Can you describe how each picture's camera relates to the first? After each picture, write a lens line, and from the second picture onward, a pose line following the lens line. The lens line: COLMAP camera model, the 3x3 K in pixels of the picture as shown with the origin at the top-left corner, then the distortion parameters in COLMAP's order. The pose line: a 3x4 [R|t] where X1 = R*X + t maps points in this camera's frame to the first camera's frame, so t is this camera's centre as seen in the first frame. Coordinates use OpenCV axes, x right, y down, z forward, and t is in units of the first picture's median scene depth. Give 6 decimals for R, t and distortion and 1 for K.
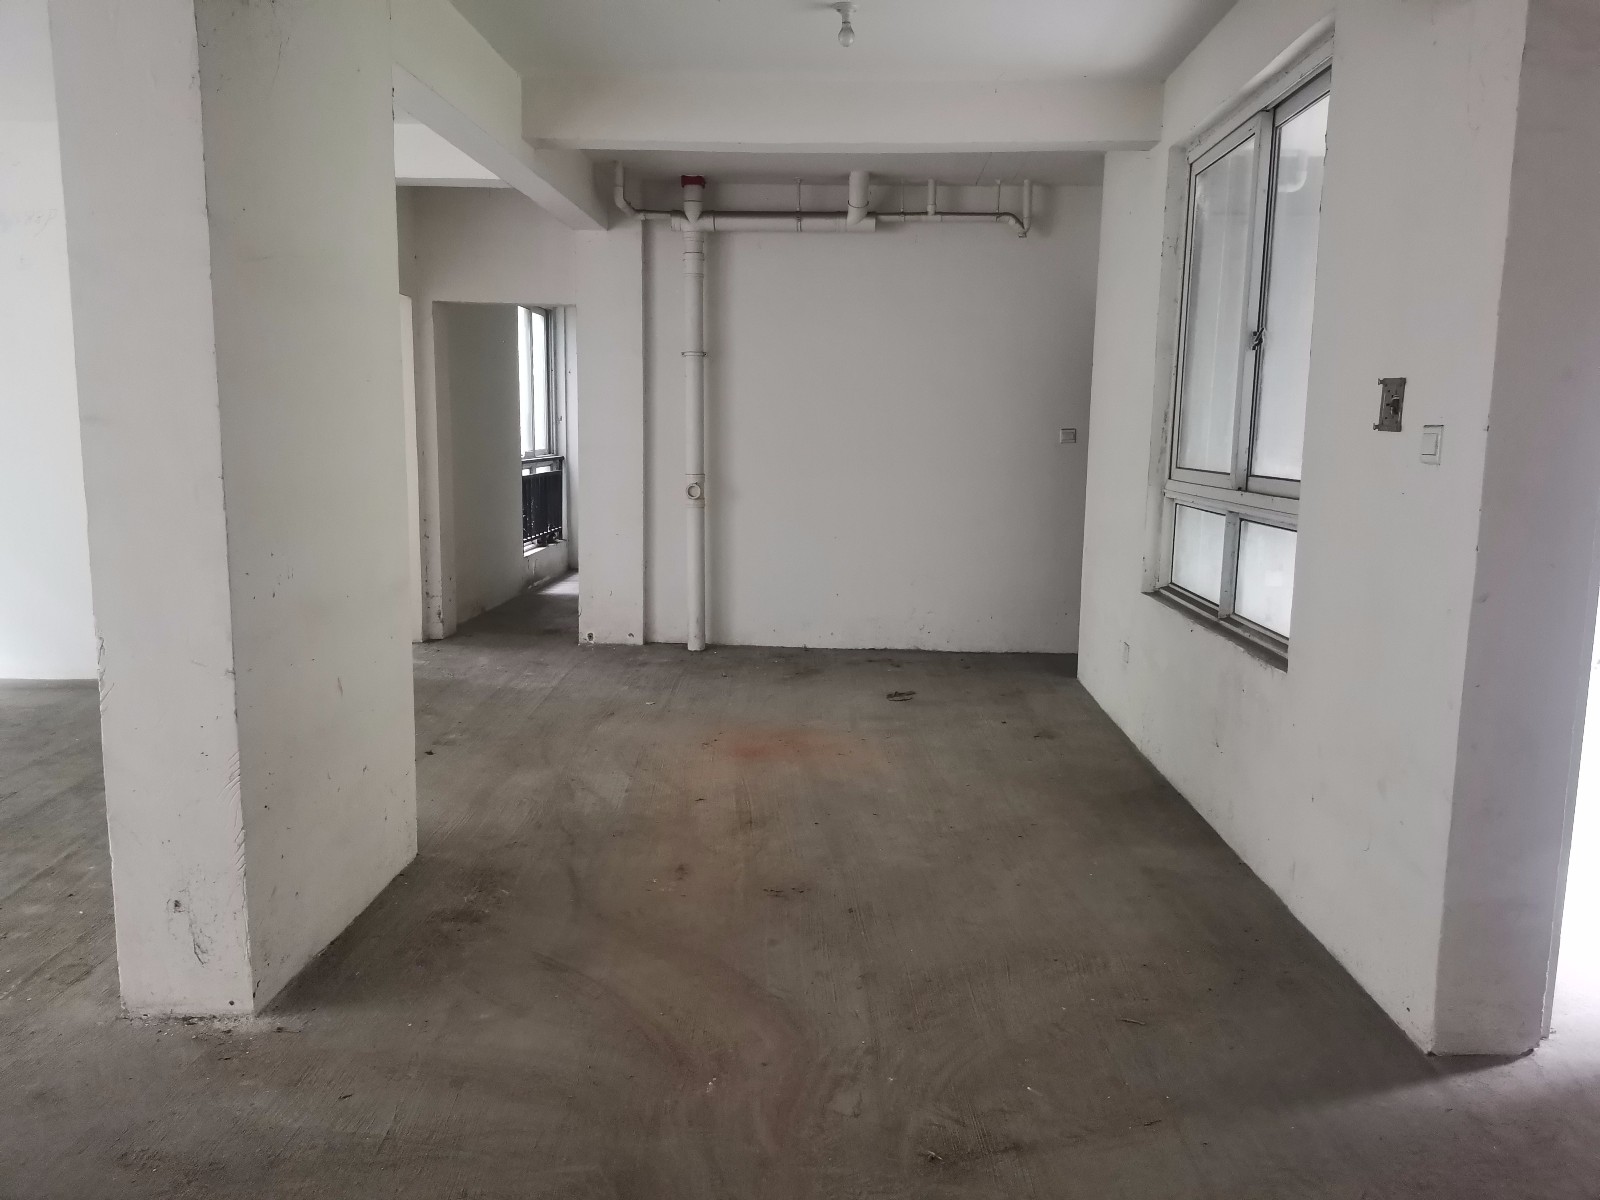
lens RADIAL K [[1211.7, 0, 803.5], [0, 1211.7, 610.0], [0, 0, 1]] dist [0.009224, 0.000588]
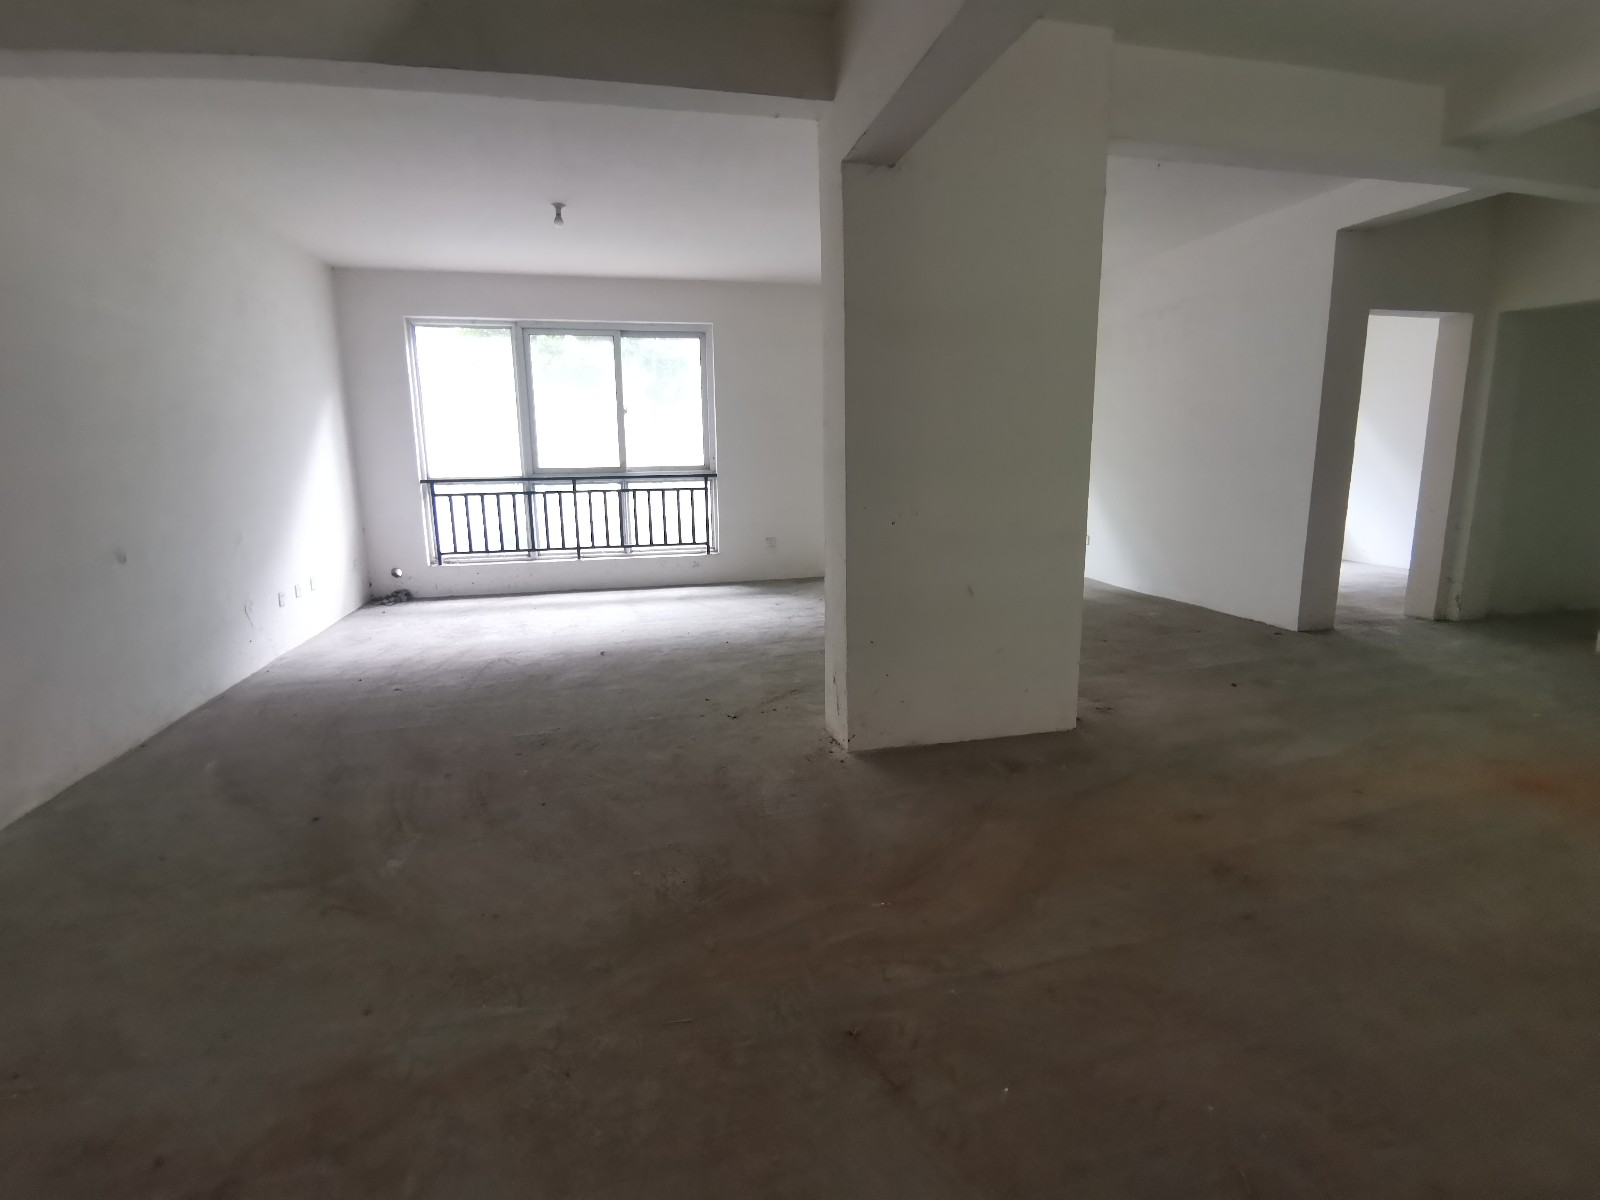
lens RADIAL K [[784.9, 0, 801.8], [0, 784.9, 586.9], [0, 0, 1]] dist [-0.003996, -0.000485]
pose [[0.247861, 0.150651, -0.957011, 0.525992], [-0.128371, 0.984232, 0.121689, -0.038296], [0.960253, 0.092690, 0.263292, 0.504279]]
